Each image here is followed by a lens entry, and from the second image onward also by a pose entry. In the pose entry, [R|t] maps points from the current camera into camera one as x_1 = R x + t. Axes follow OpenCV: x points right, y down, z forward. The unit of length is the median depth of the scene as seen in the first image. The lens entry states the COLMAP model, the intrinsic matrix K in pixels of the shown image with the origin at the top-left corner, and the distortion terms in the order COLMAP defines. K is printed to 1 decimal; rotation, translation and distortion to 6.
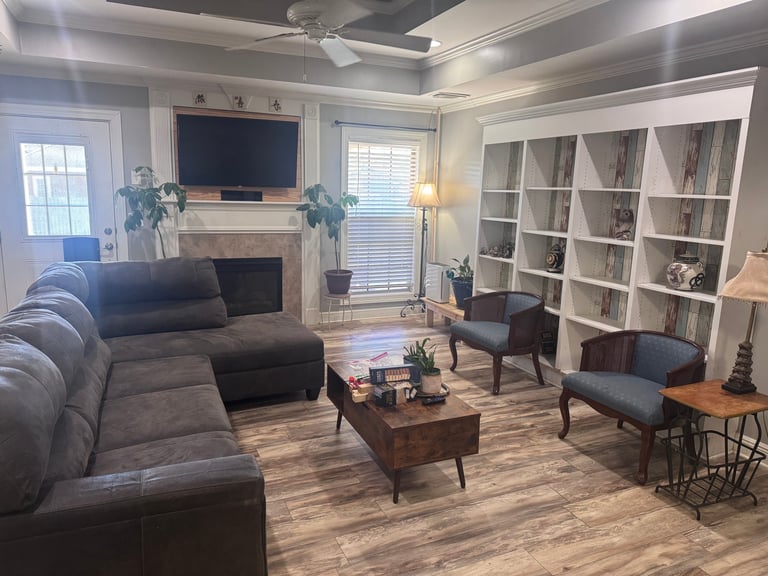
lens RADIAL K [[553.9, 0, 398.9], [0, 553.9, 288.0], [0, 0, 1]] dist [0.099425, -0.150831]
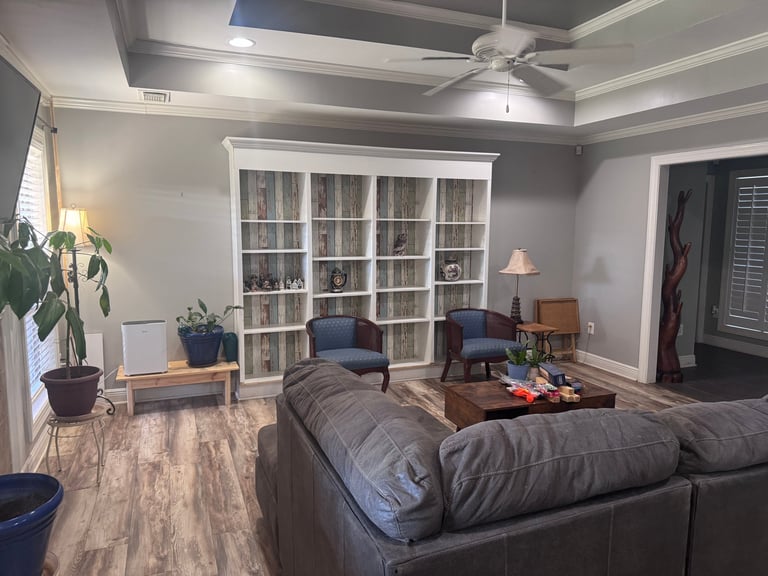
lens RADIAL K [[530.2, 0, 381.8], [0, 530.2, 291.0], [0, 0, 1]] dist [0.092356, -0.128429]
pose [[0.038698, -0.152337, 0.987571, -0.893133], [0.171271, 0.974697, 0.143639, -0.195083], [-0.984464, 0.163584, 0.063810, 0.973688]]
